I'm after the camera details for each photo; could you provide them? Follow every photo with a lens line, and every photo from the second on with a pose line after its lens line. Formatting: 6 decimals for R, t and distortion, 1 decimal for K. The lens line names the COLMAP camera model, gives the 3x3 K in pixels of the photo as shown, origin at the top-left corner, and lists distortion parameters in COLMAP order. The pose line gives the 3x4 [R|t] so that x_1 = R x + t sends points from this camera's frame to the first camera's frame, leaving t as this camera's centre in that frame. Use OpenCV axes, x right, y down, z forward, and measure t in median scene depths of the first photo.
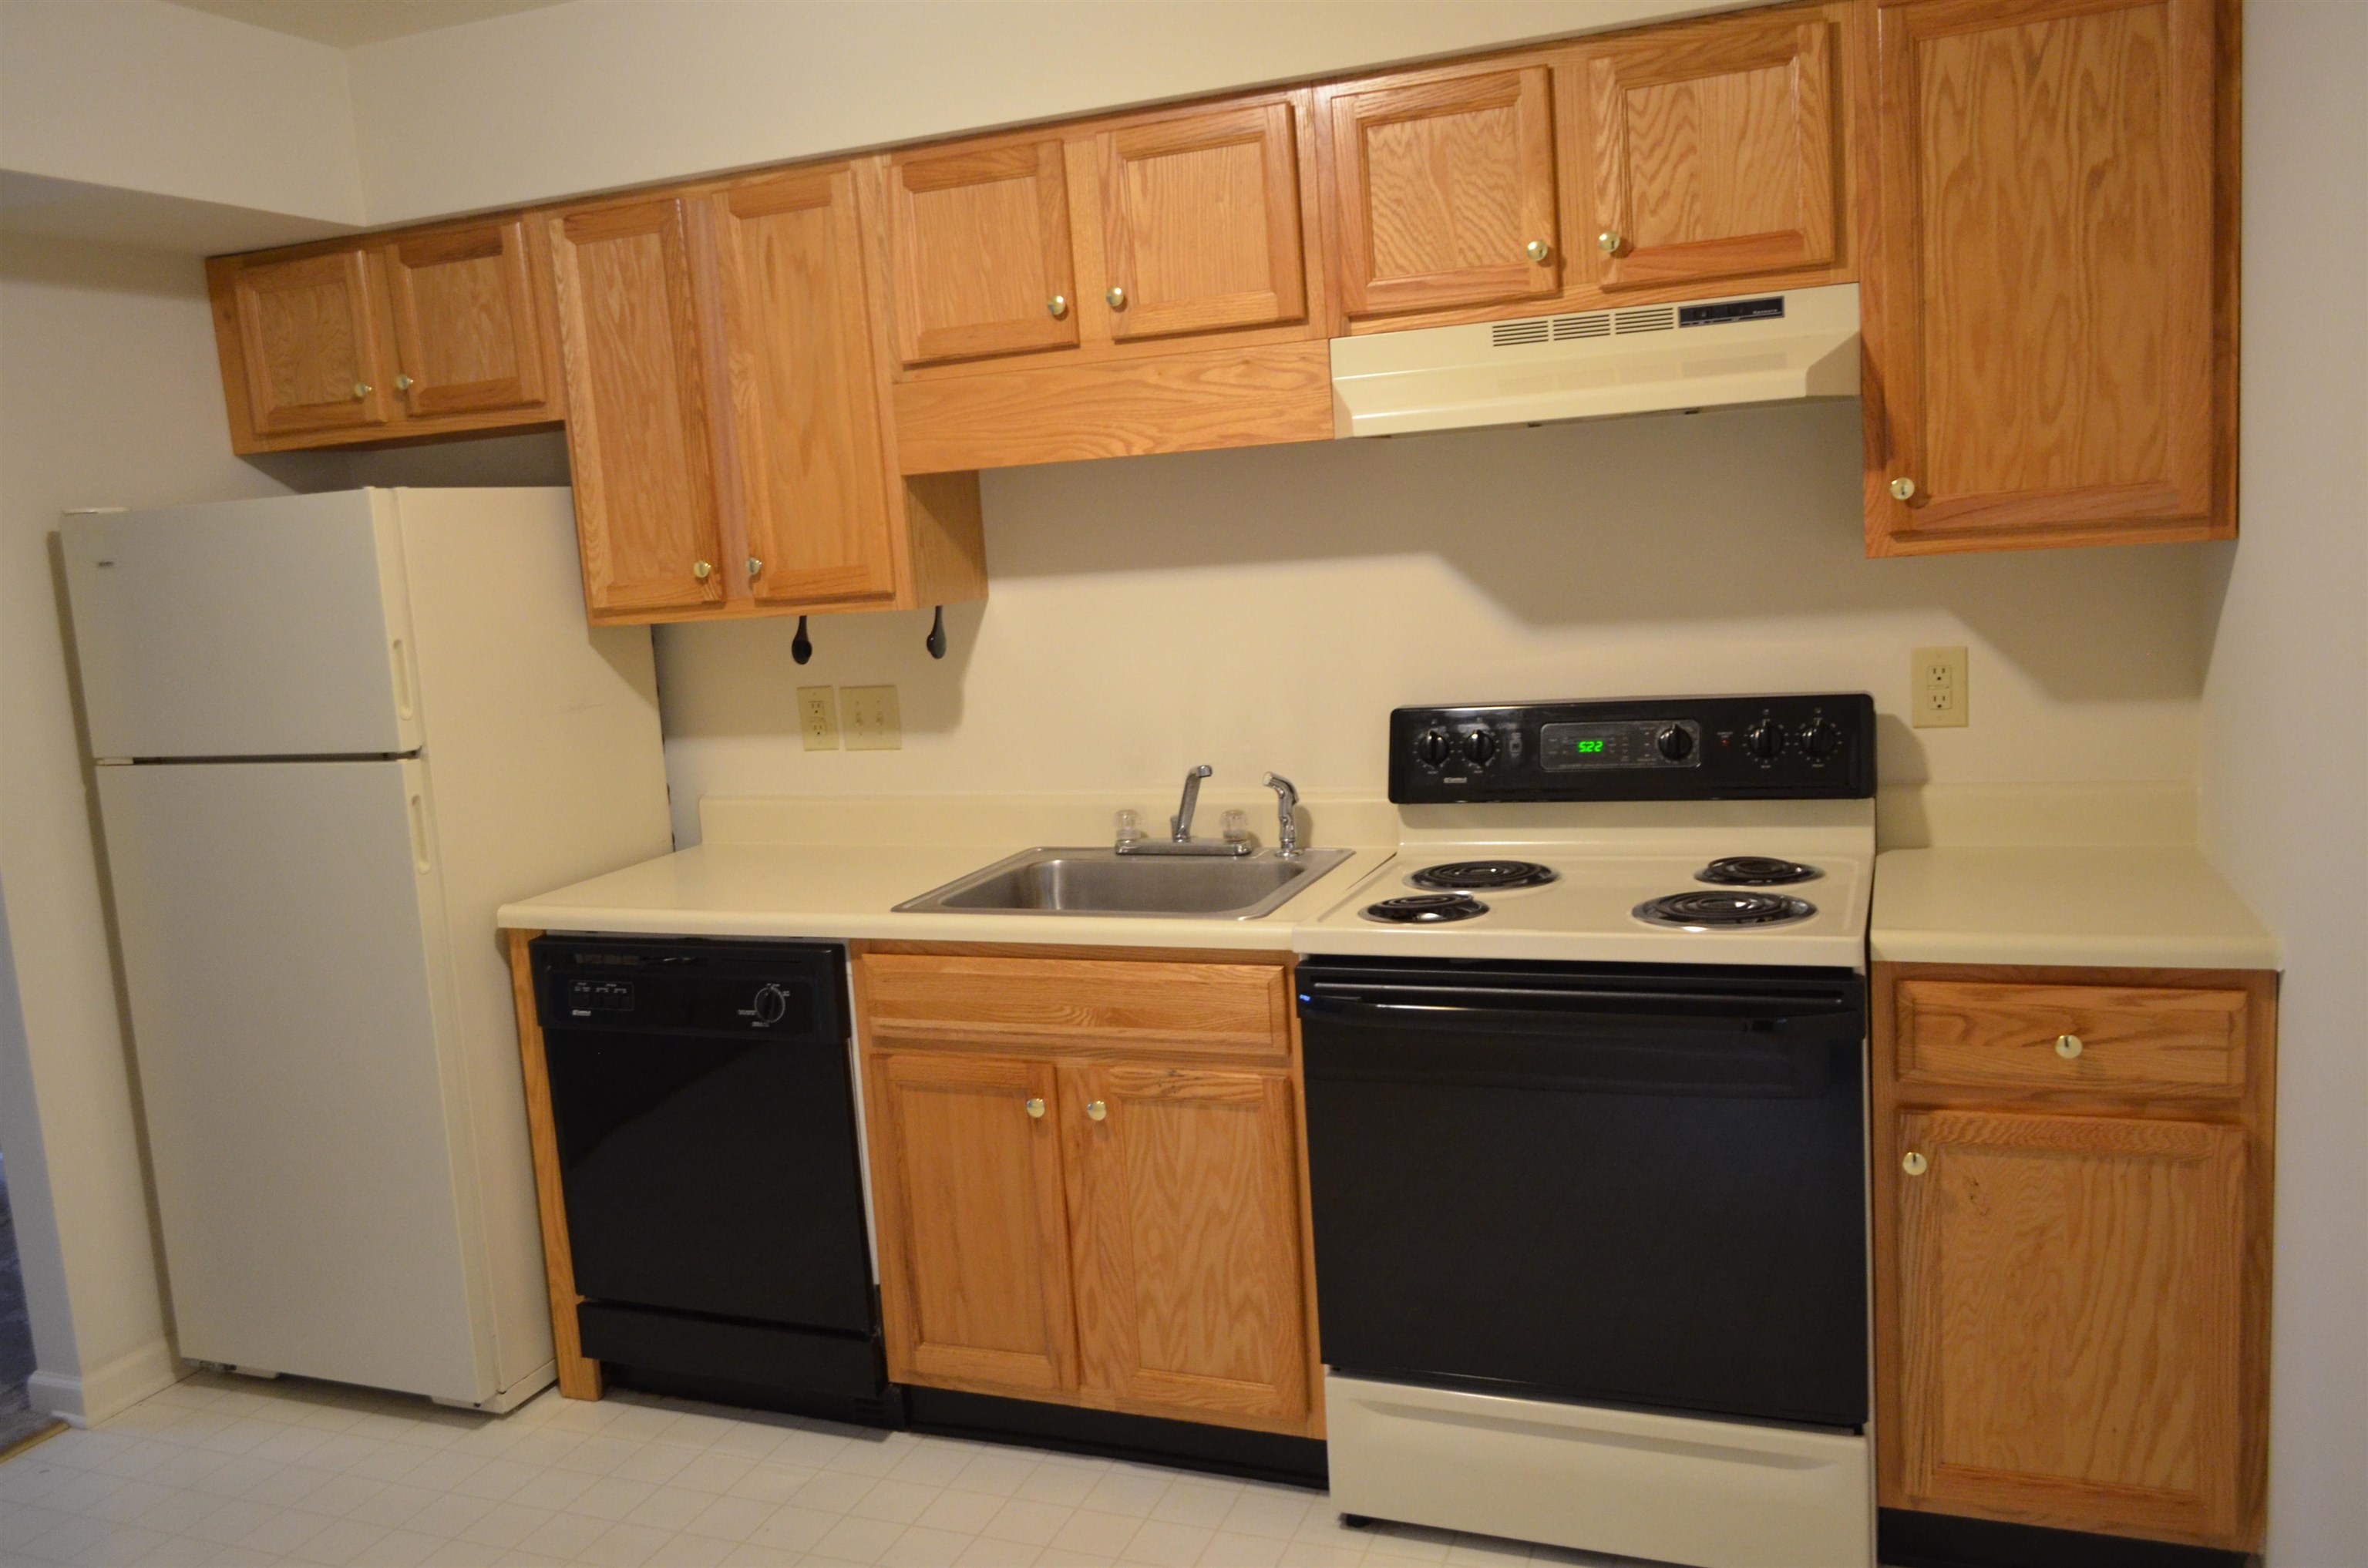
lens RADIAL K [[1853.3, 0, 1216.0], [0, 1853.3, 792.7], [0, 0, 1]] dist [-0.011530, 0.004527]
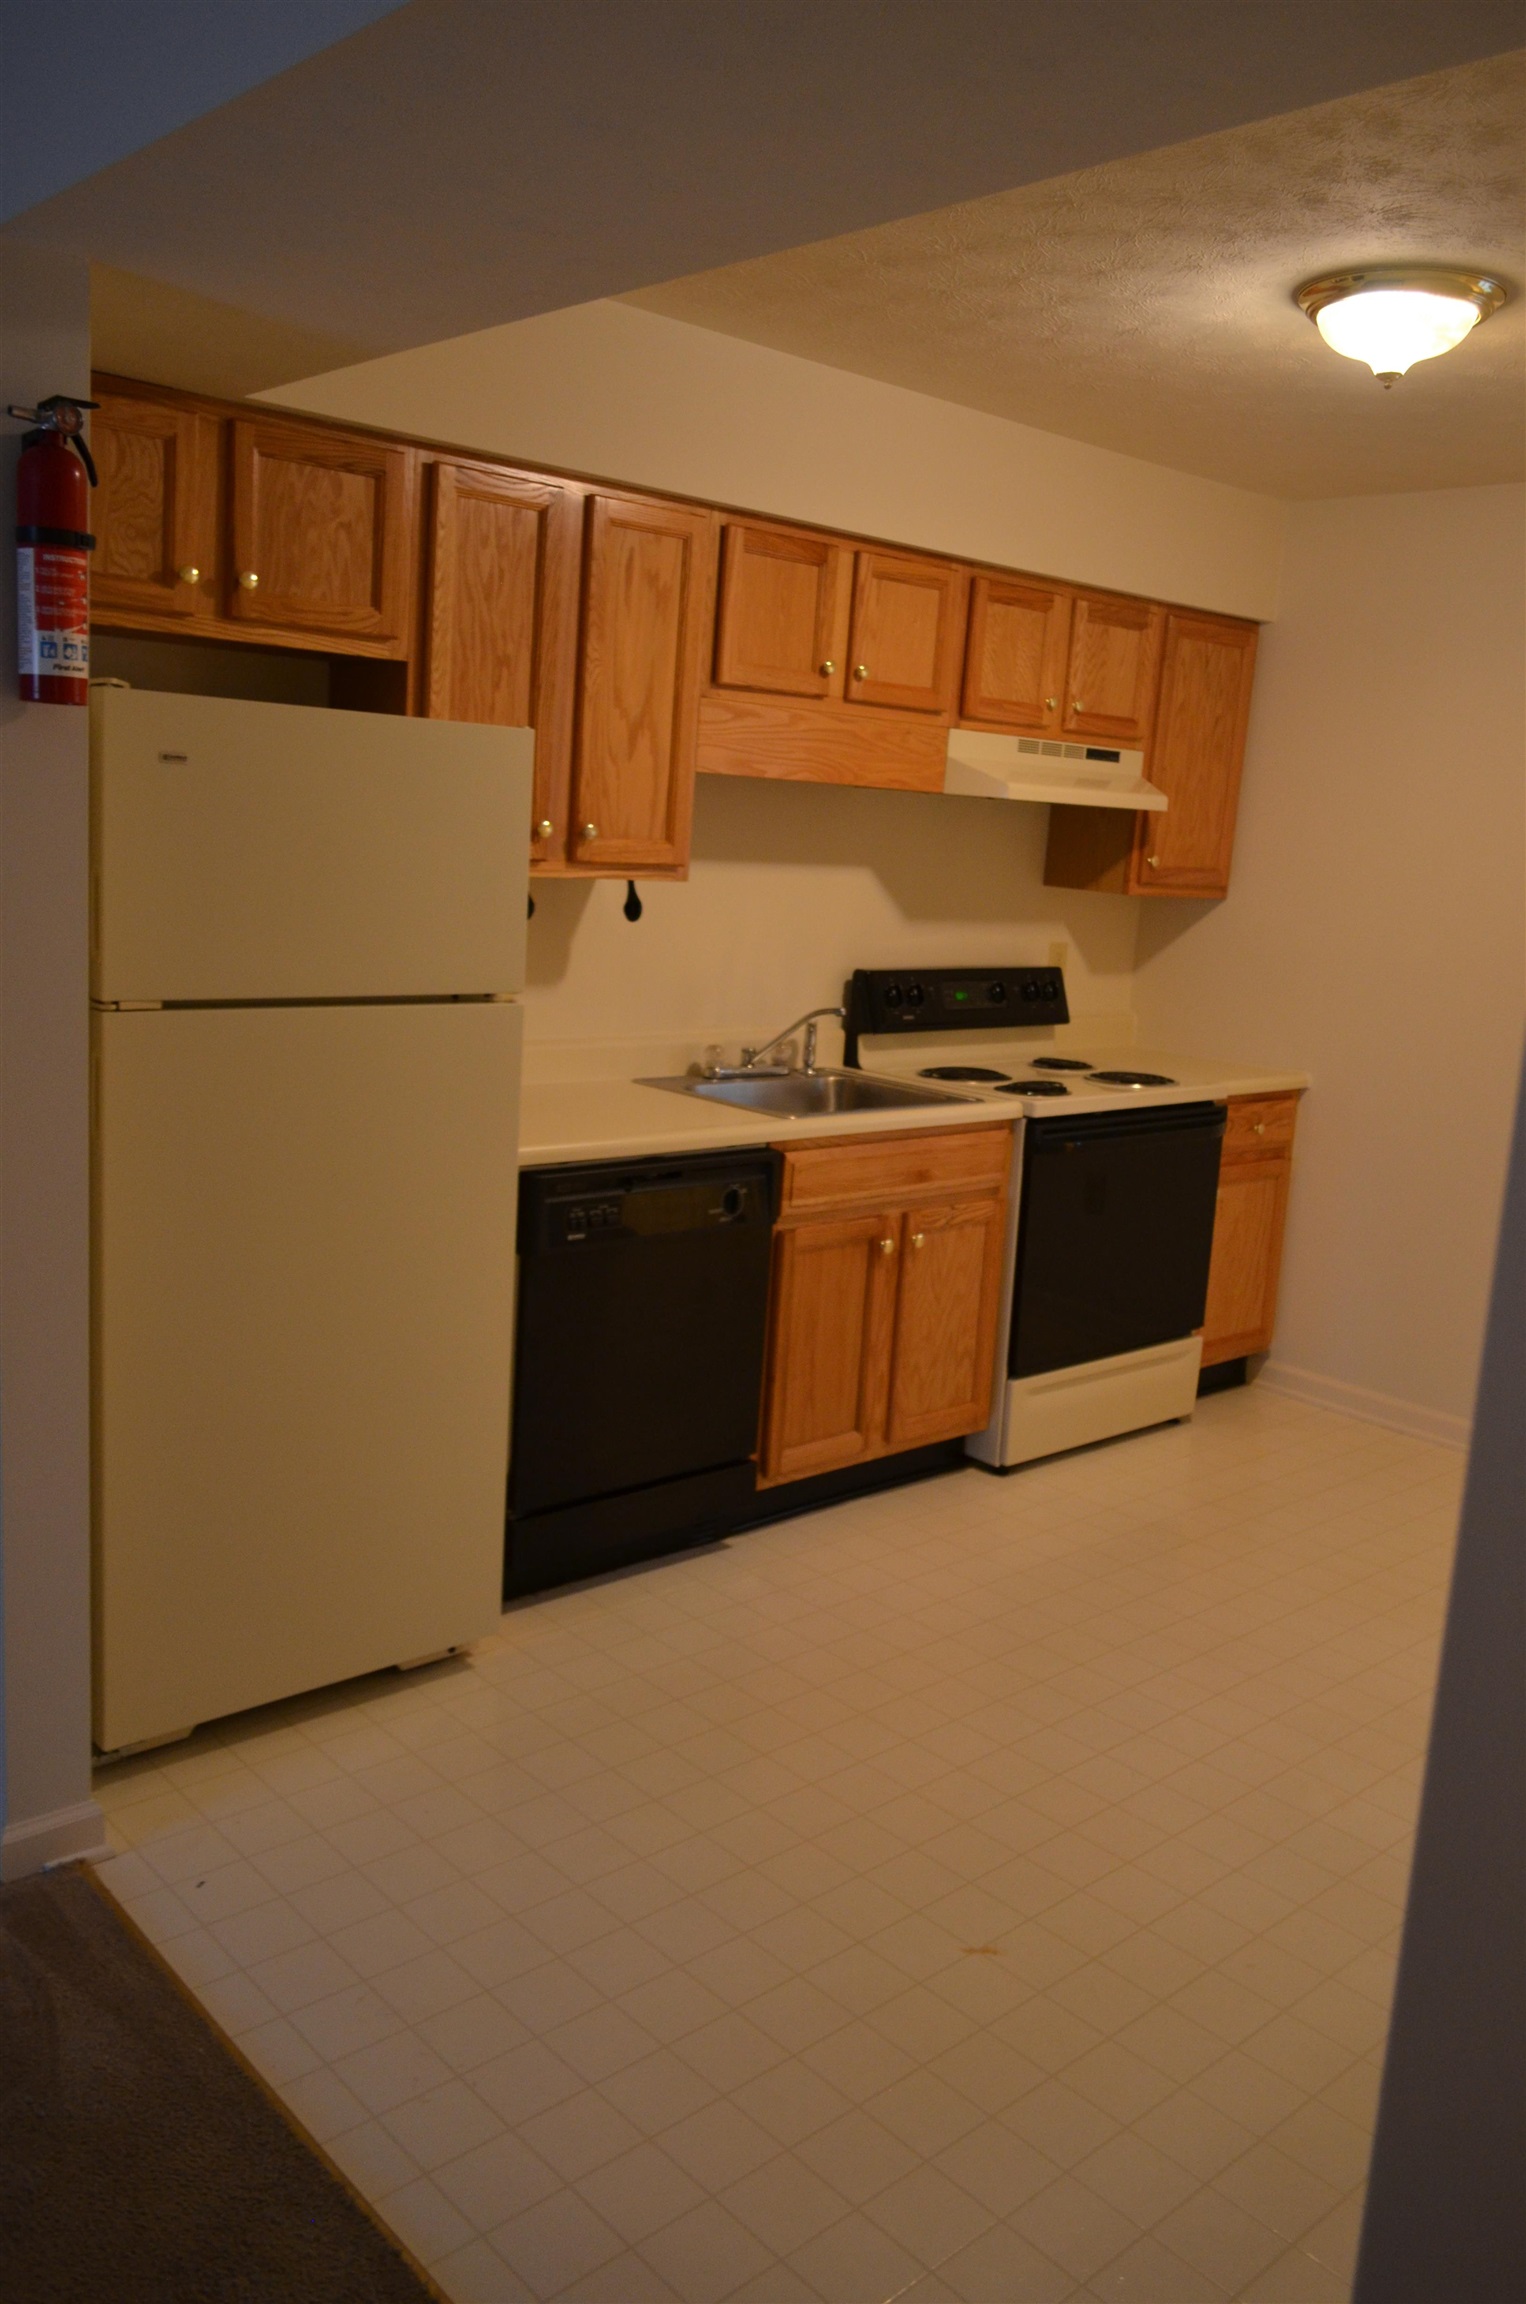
lens RADIAL K [[1803.1, 0, 763.0], [0, 1803.1, 1152.0], [0, 0, 1]] dist [-0.011530, 0.004527]
pose [[0.430081, -0.070887, 0.900003, -1.310123], [0.036554, 0.997462, 0.061095, 0.009414], [-0.902050, 0.006623, 0.431581, 0.468818]]
